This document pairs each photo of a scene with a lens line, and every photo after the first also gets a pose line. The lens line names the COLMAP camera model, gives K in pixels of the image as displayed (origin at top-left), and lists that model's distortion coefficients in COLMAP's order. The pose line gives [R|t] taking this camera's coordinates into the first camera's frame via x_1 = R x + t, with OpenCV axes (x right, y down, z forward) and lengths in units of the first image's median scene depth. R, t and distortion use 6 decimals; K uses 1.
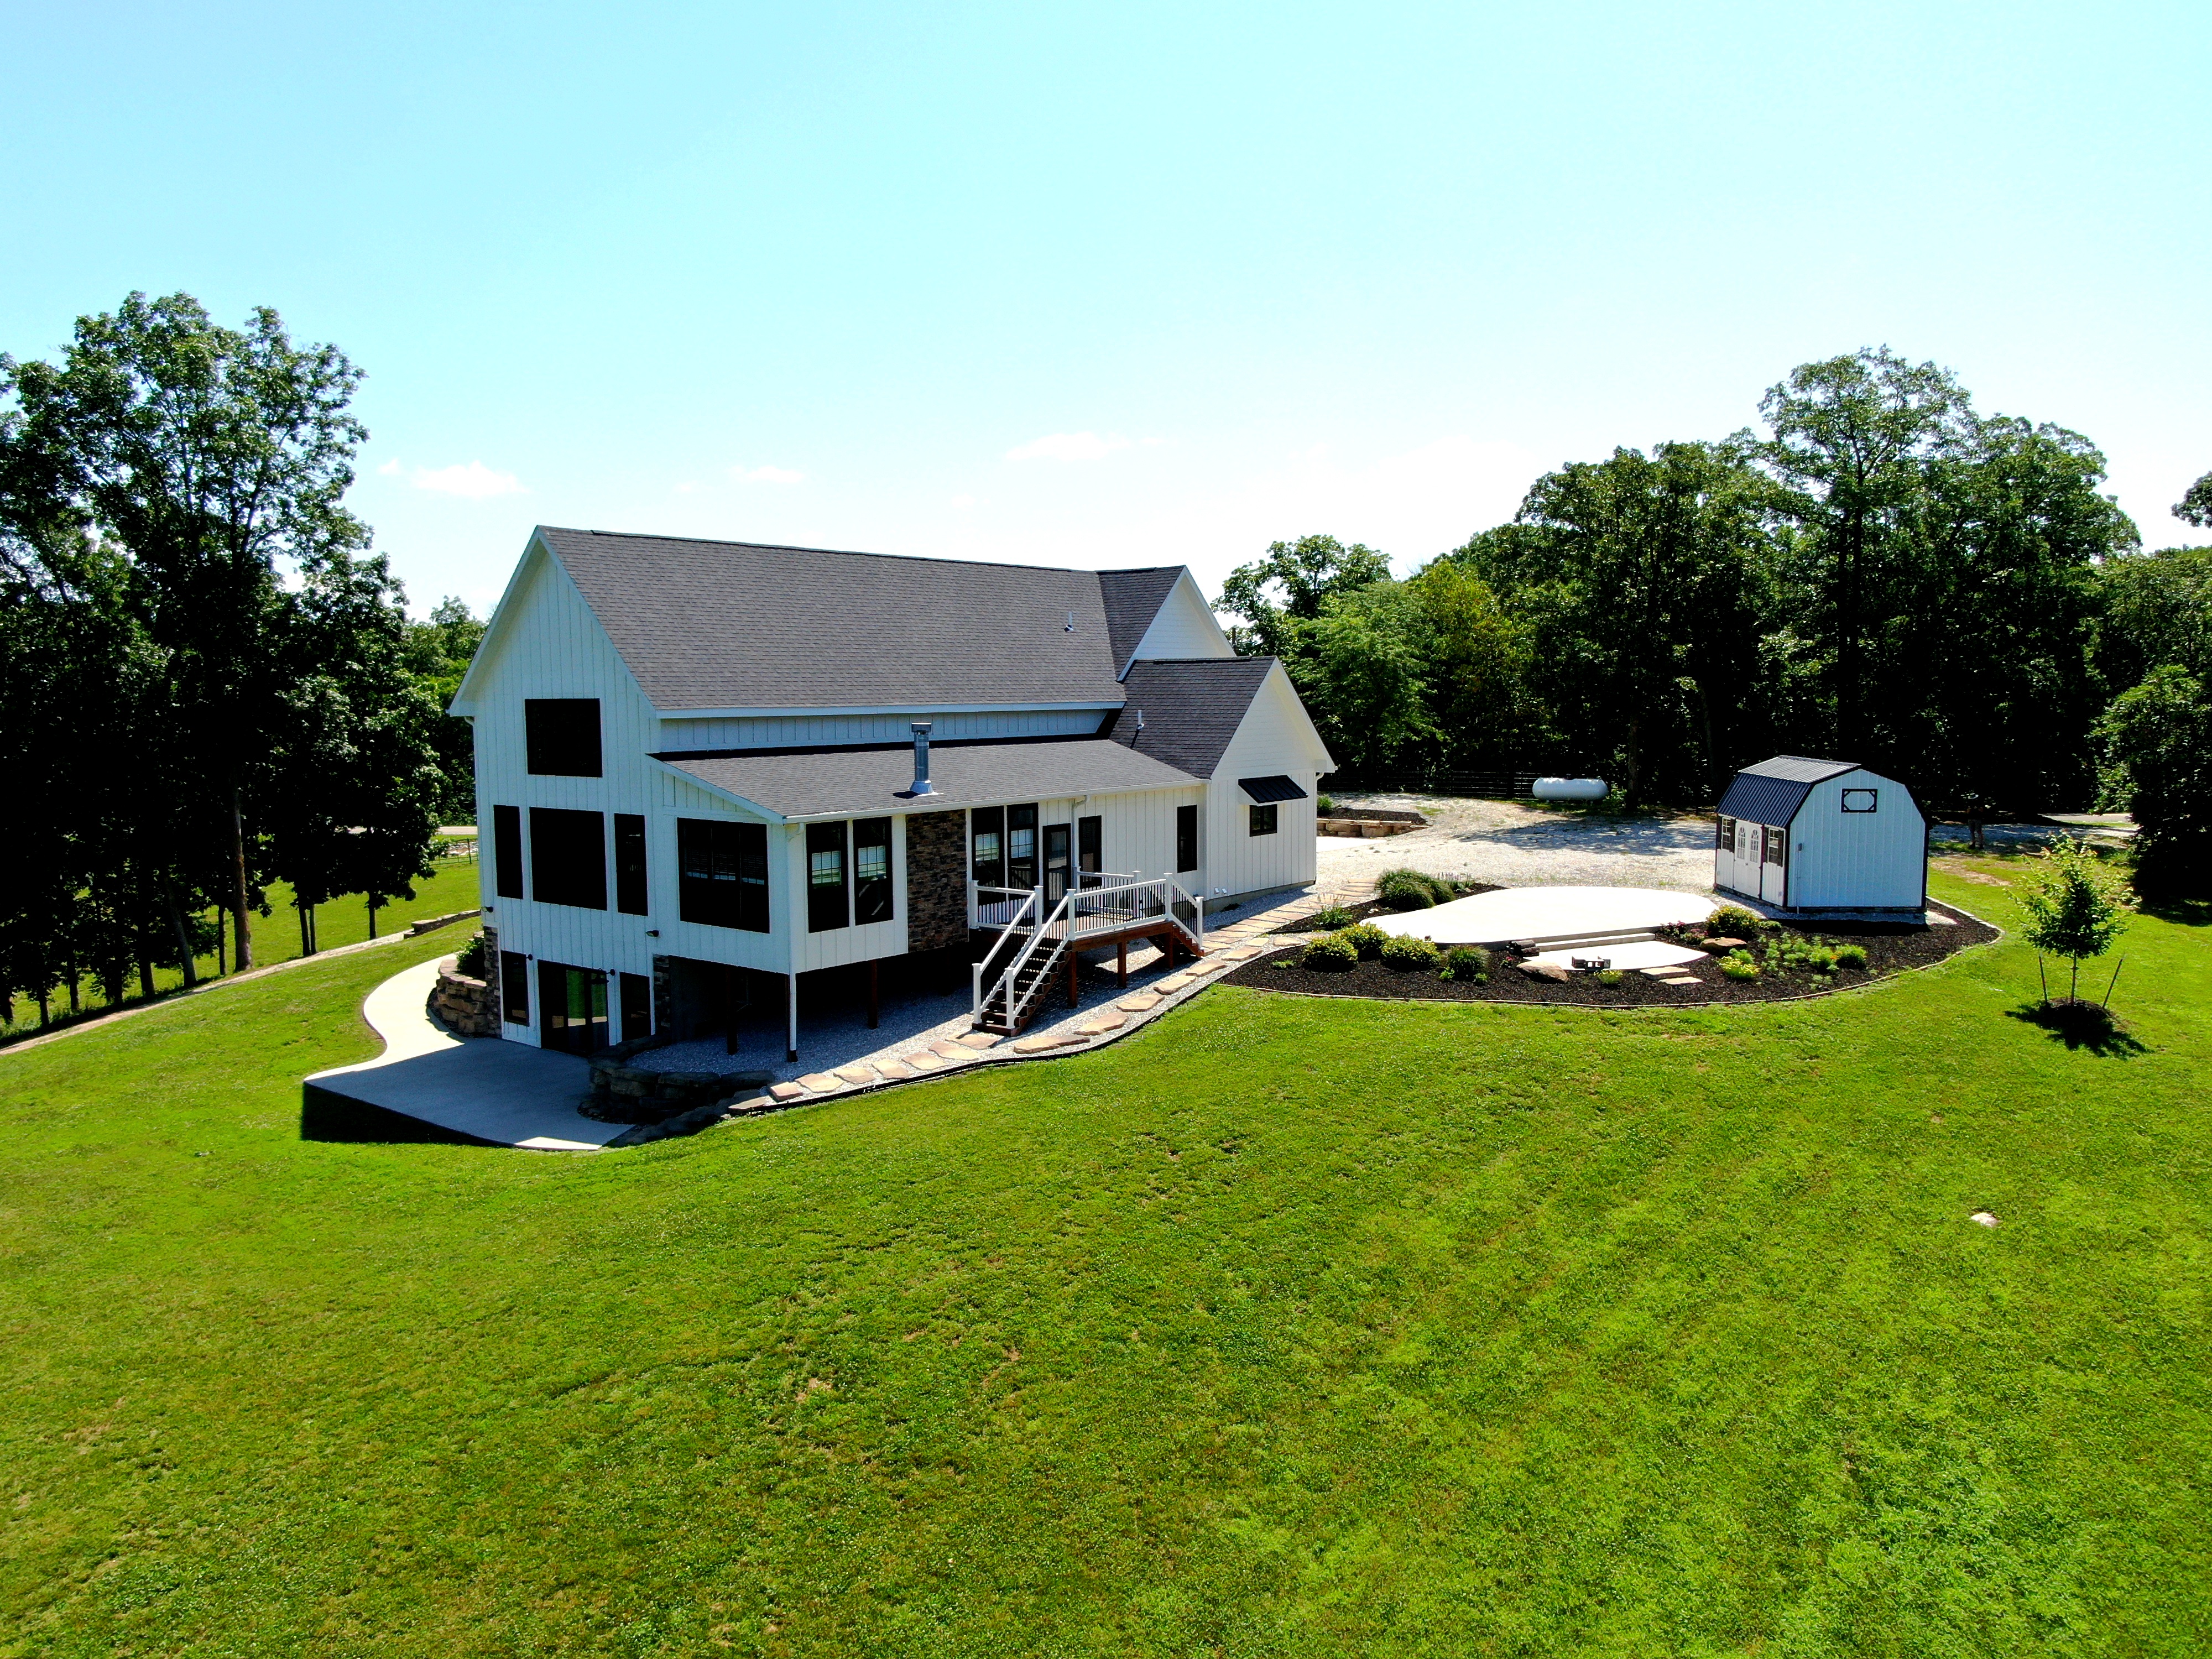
lens RADIAL K [[1600.4, 0, 1106.0], [0, 1600.4, 829.5], [0, 0, 1]] dist [-0.008017, -0.000438]
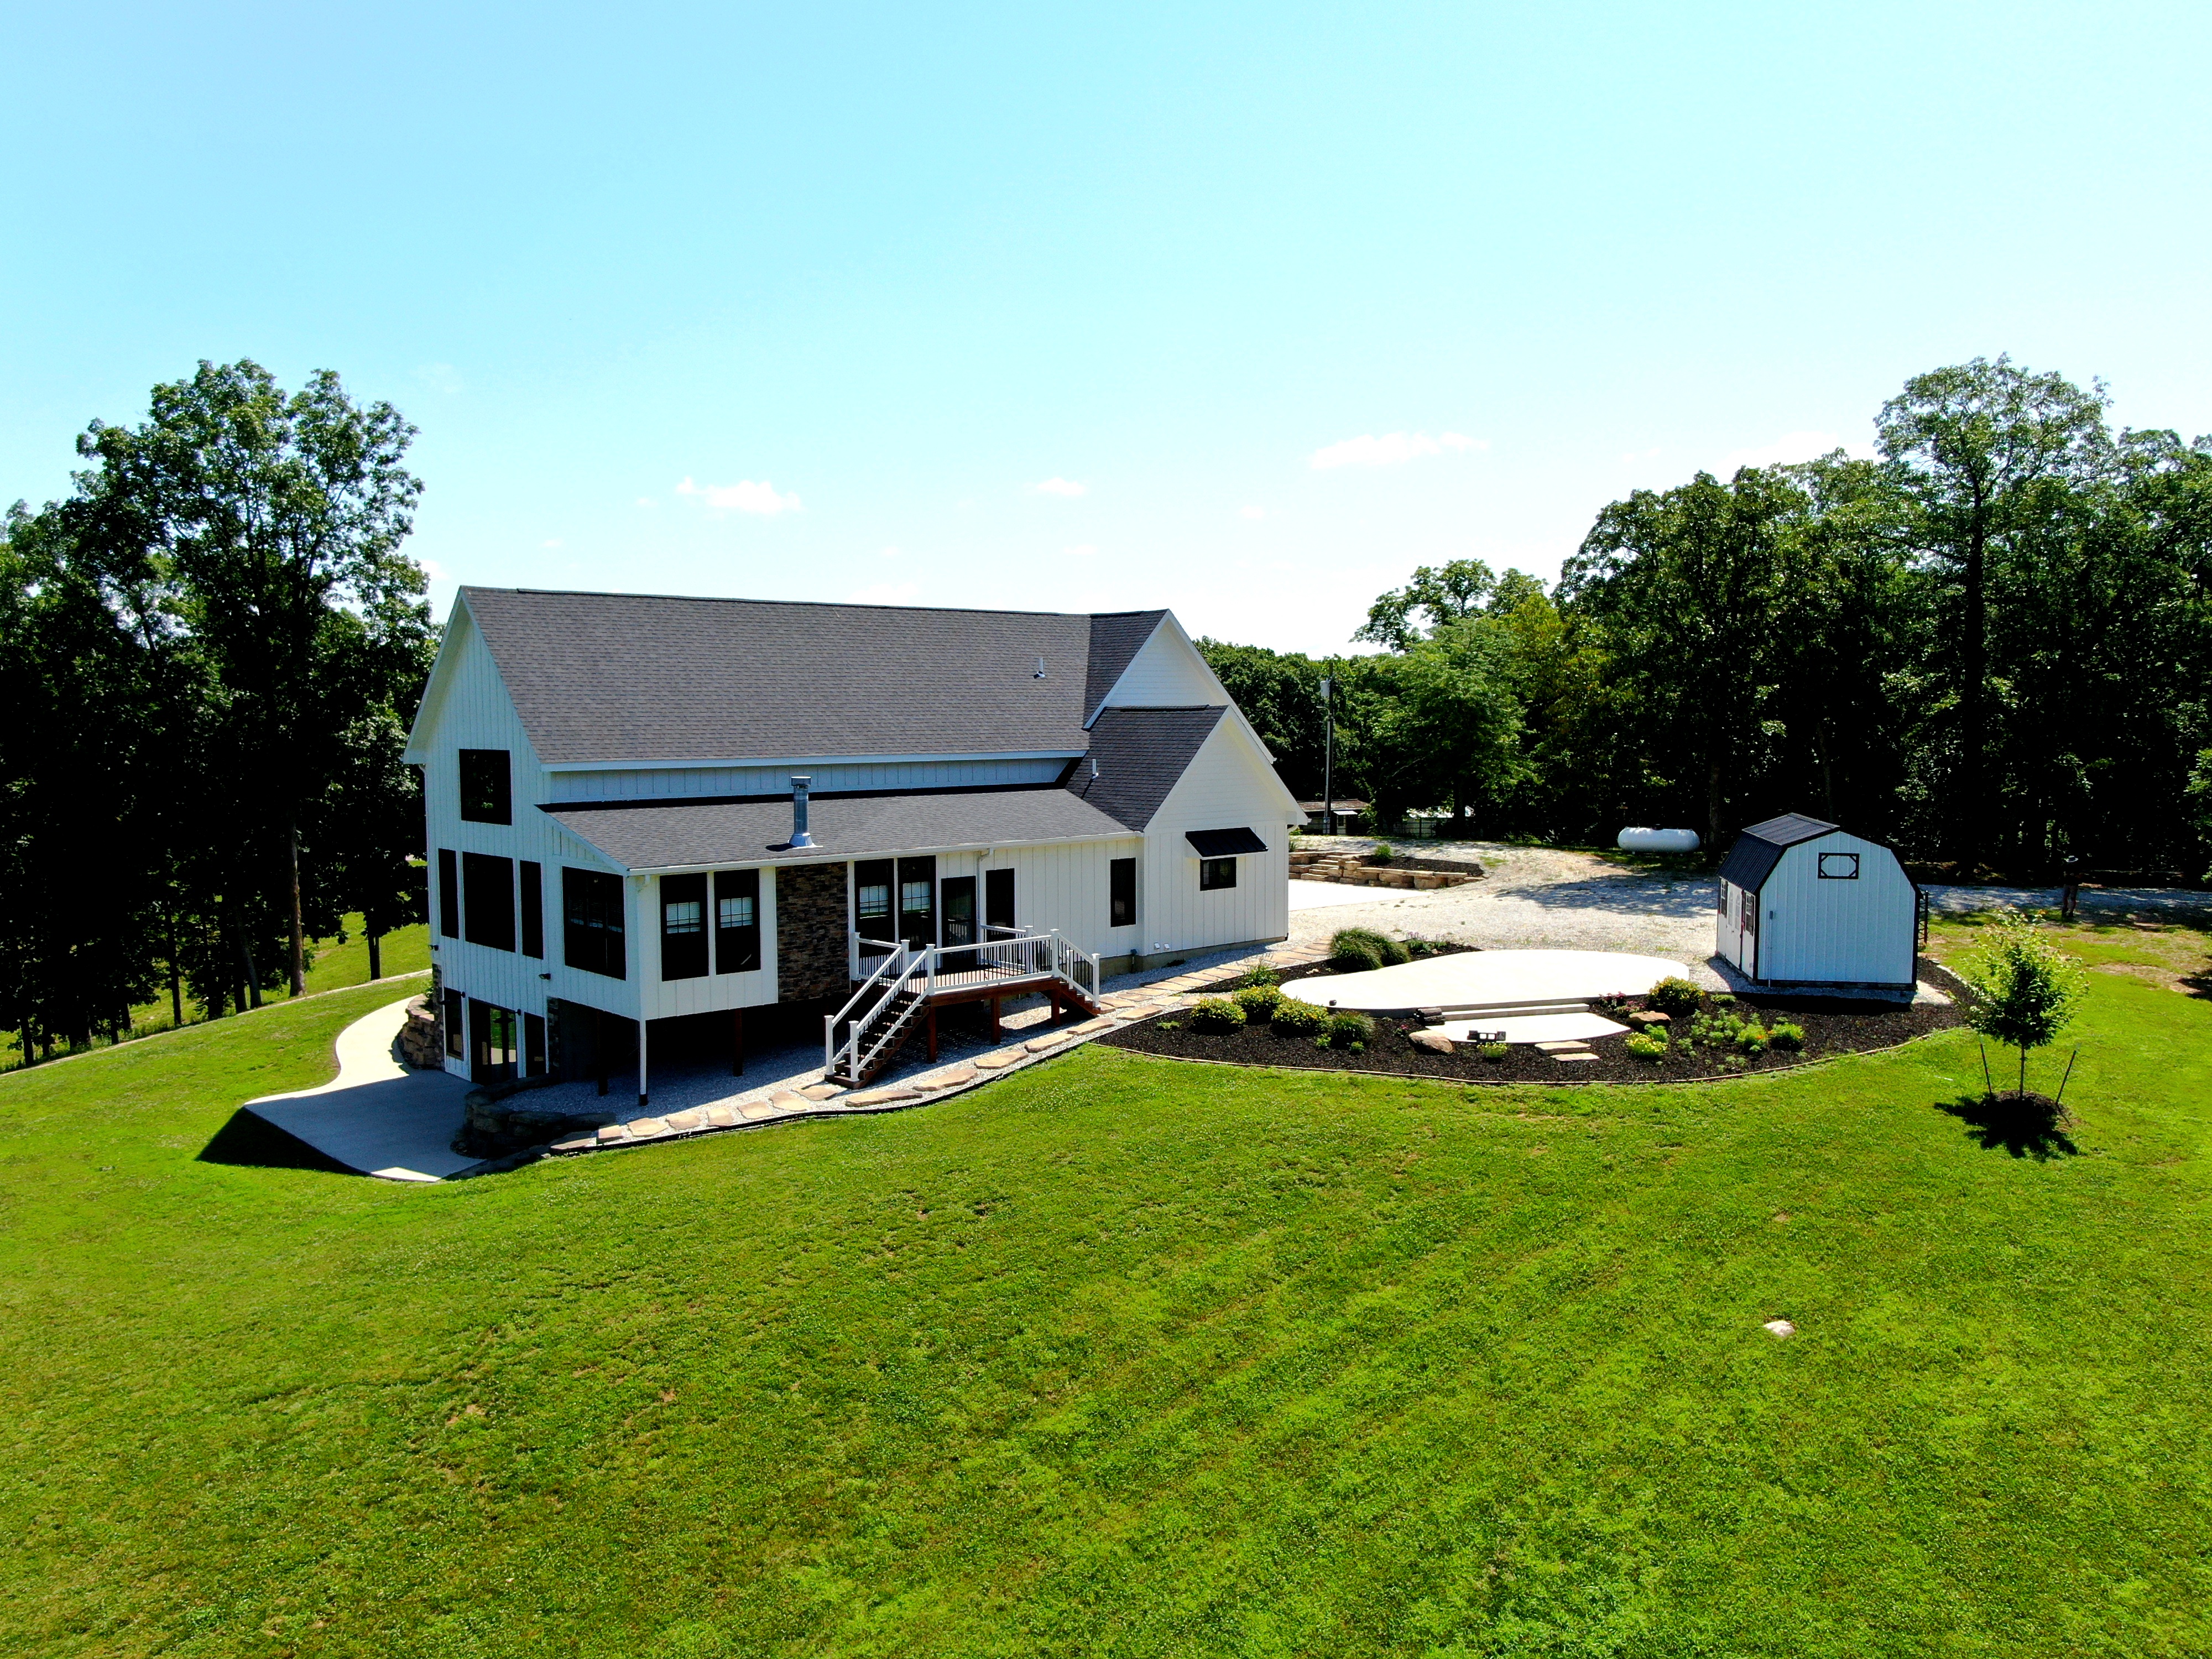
lens RADIAL K [[1707.4, 0, 1106.0], [0, 1707.4, 829.5], [0, 0, 1]] dist [-0.005508, -0.001114]
pose [[0.986867, 0.014238, -0.160909, 0.257197], [-0.017096, 0.999720, -0.016389, -0.018949], [0.160631, 0.018924, 0.986833, -0.041311]]
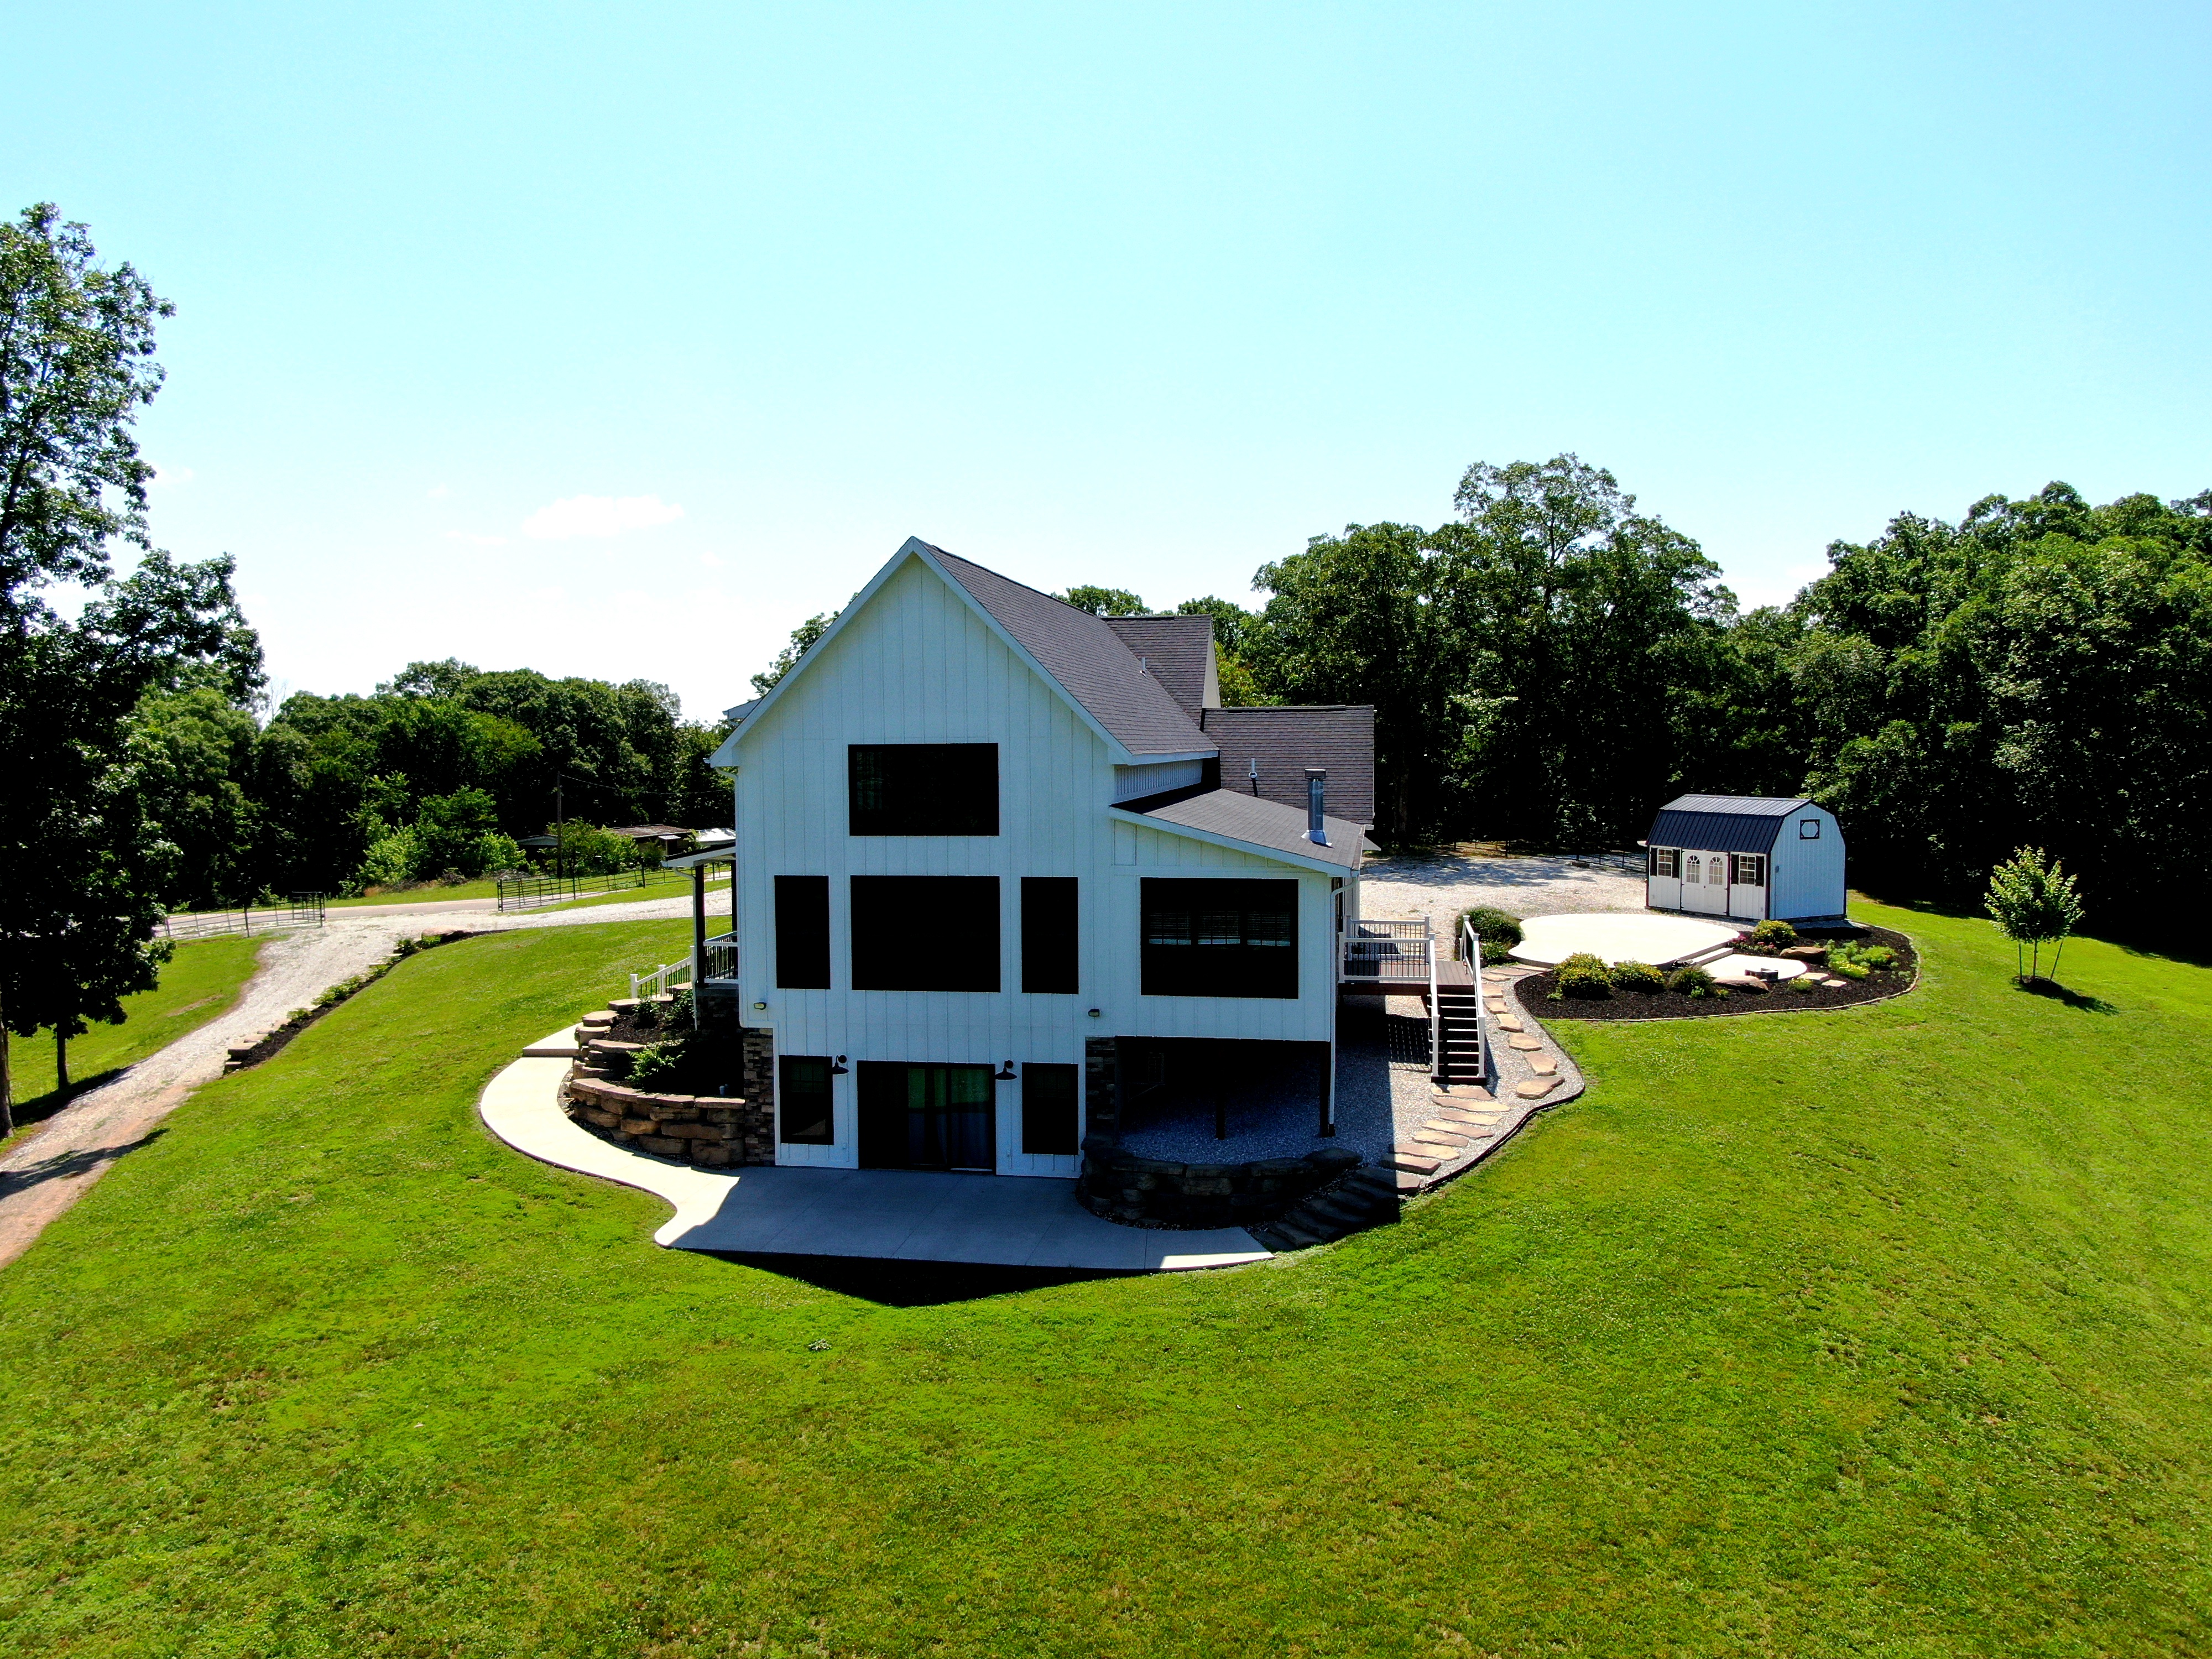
lens RADIAL K [[1600.4, 0, 1106.0], [0, 1600.4, 829.5], [0, 0, 1]] dist [-0.008017, -0.000438]
pose [[0.875911, -0.025372, 0.481805, -0.698512], [0.043226, 0.998727, -0.025991, -0.011519], [-0.480533, 0.043592, 0.875893, 0.233858]]
